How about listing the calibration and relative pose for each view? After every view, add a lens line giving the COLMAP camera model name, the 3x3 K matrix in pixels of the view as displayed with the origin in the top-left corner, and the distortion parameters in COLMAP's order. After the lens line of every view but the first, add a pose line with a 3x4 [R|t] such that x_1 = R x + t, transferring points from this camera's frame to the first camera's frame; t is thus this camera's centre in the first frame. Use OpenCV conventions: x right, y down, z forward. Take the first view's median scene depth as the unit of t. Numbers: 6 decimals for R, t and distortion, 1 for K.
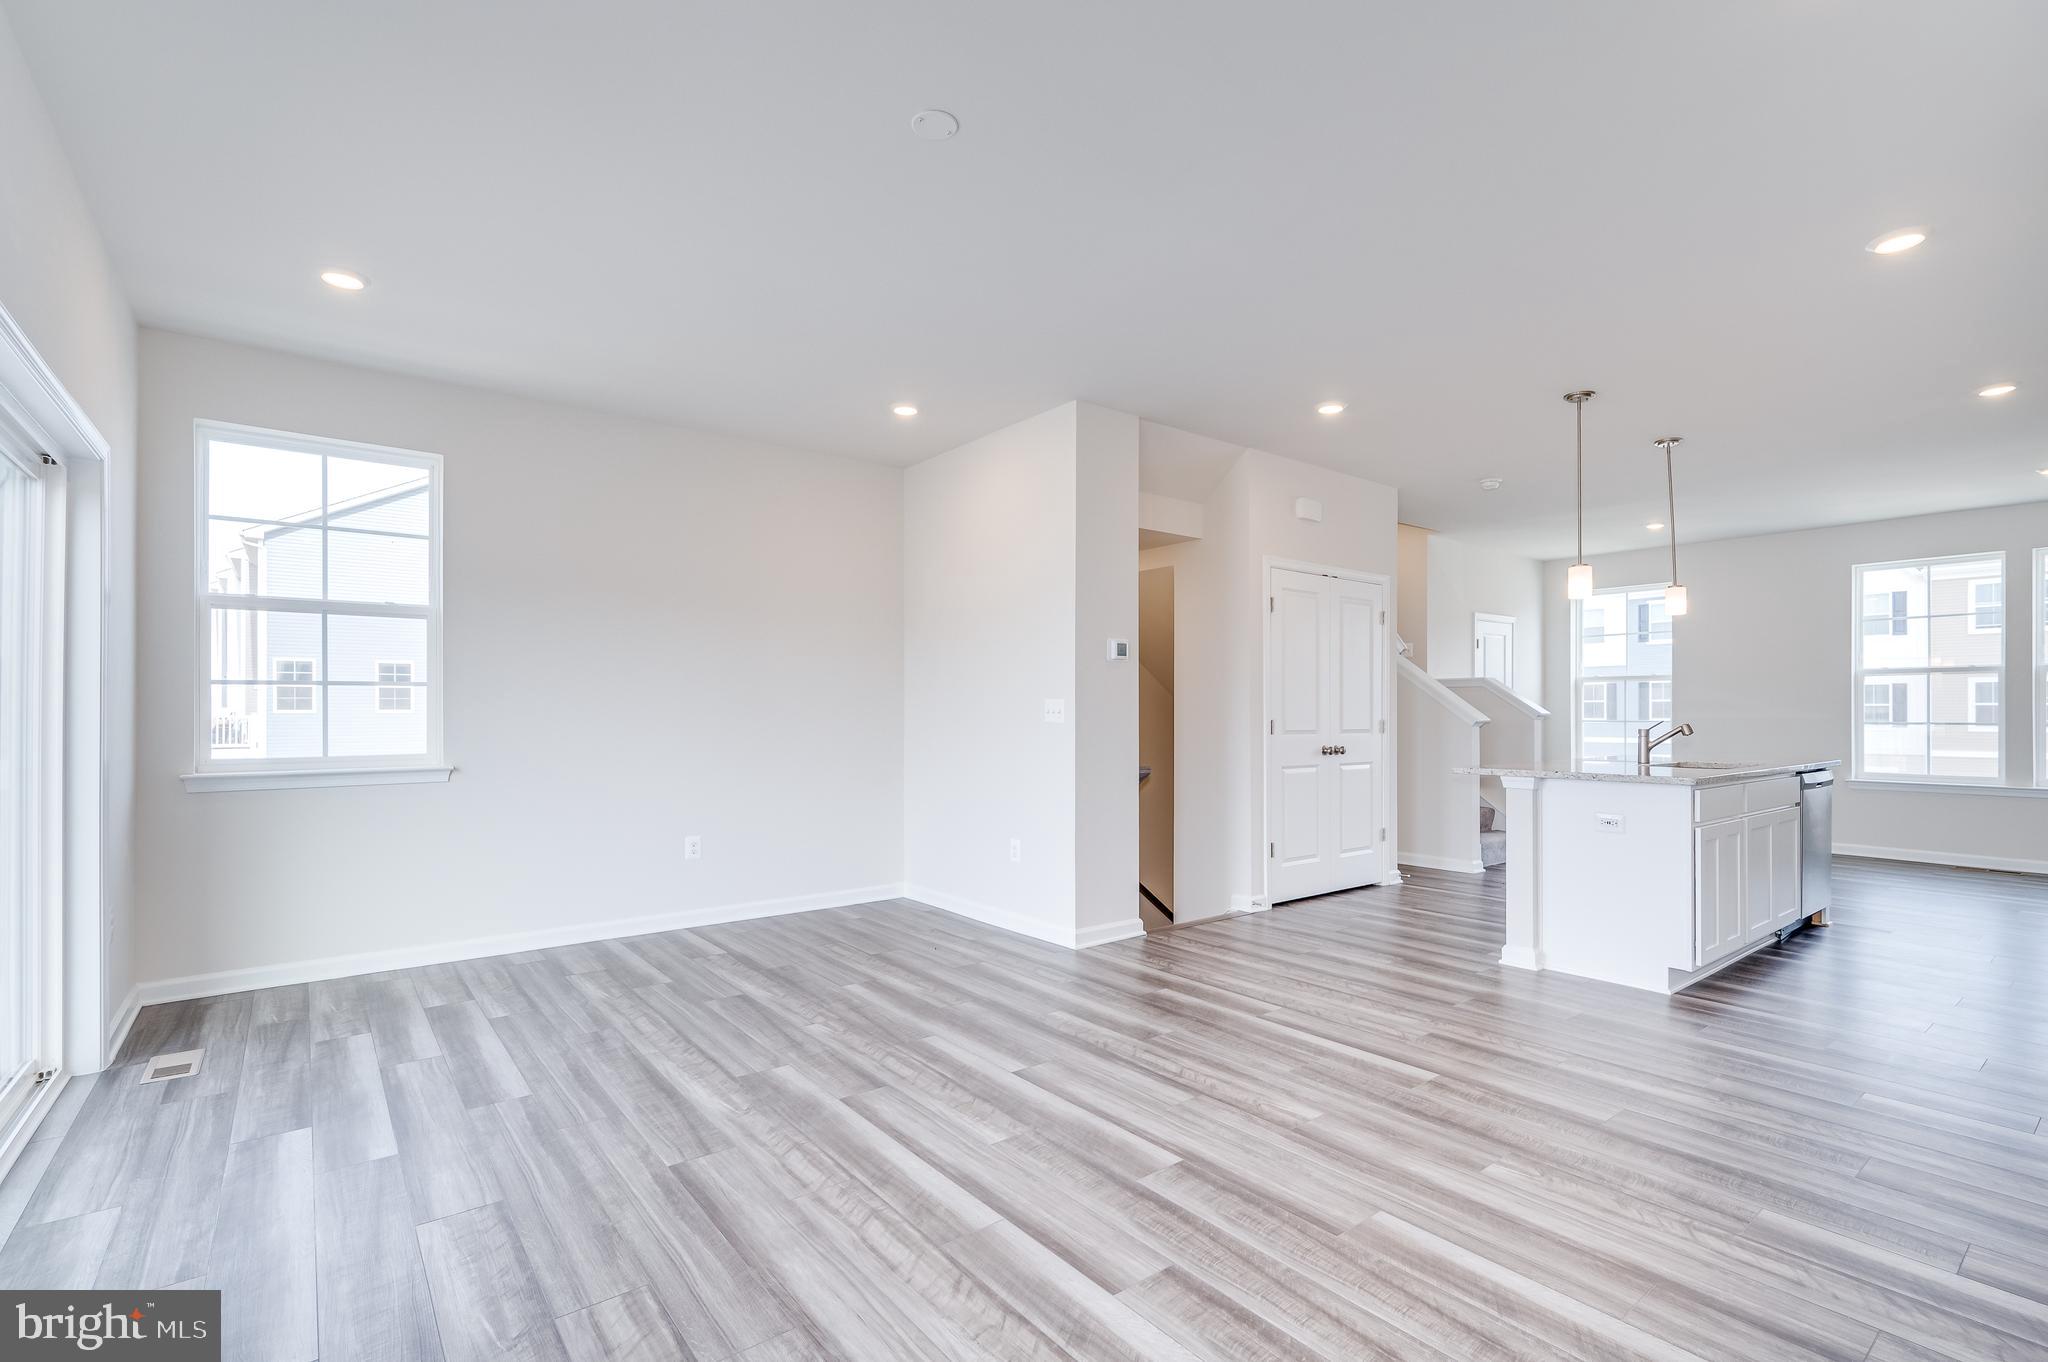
lens RADIAL K [[934.3, 0, 1032.7], [0, 934.3, 710.8], [0, 0, 1]] dist [0.000371, -0.000056]
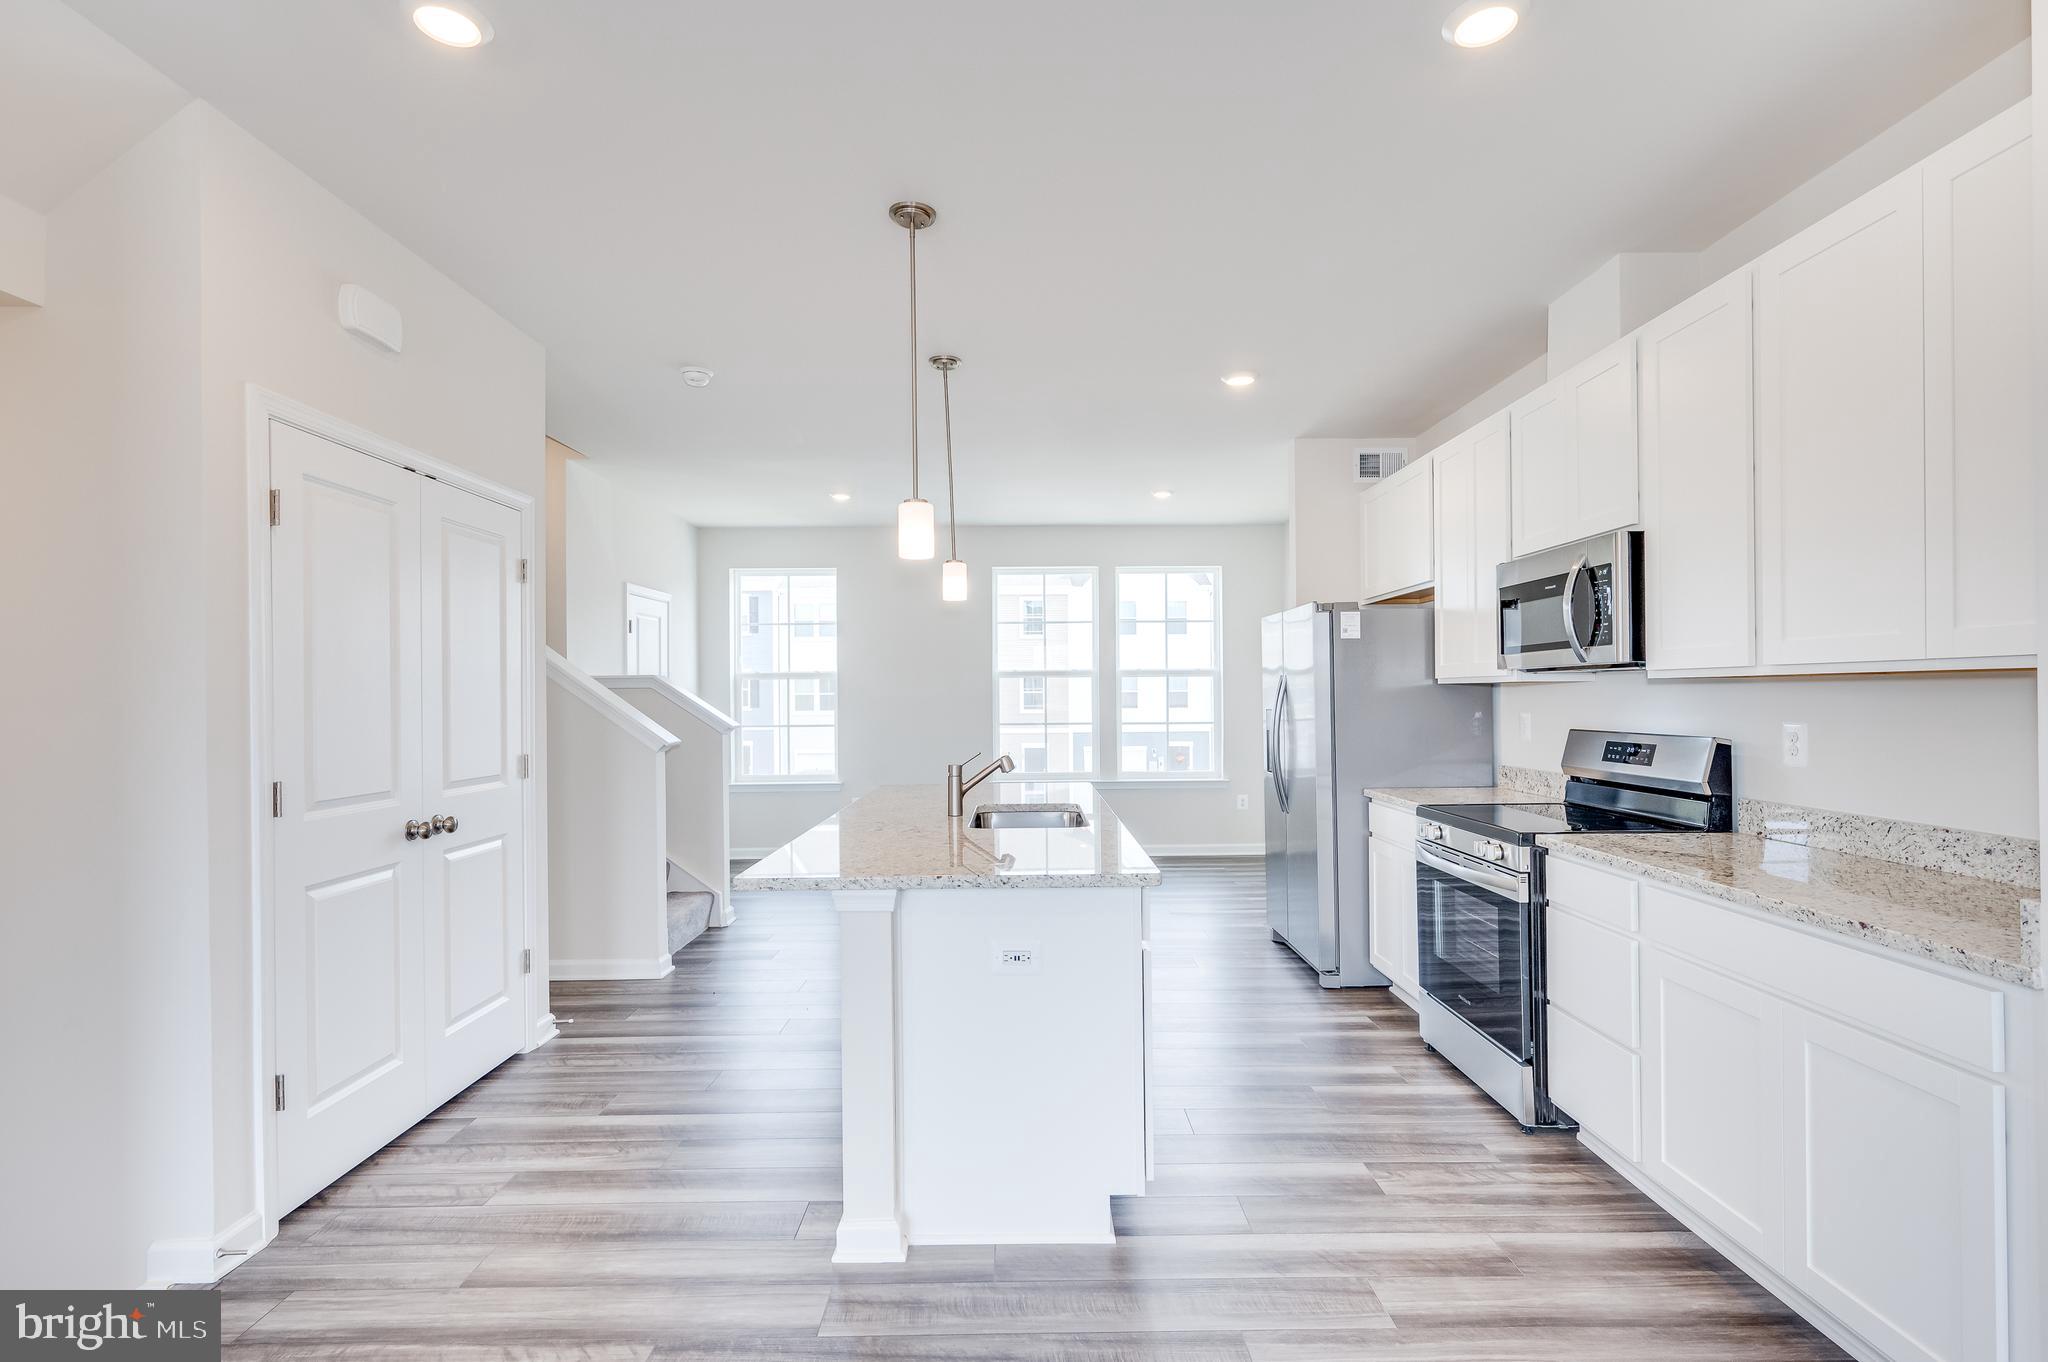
lens RADIAL K [[954.4, 0, 1028.5], [0, 954.4, 692.8], [0, 0, 1]] dist [0.000085, 0.000168]
pose [[0.612008, -0.003693, 0.790843, 0.178230], [0.006718, 0.999977, -0.000529, -0.039684], [-0.790823, 0.005636, 0.612019, 0.675241]]
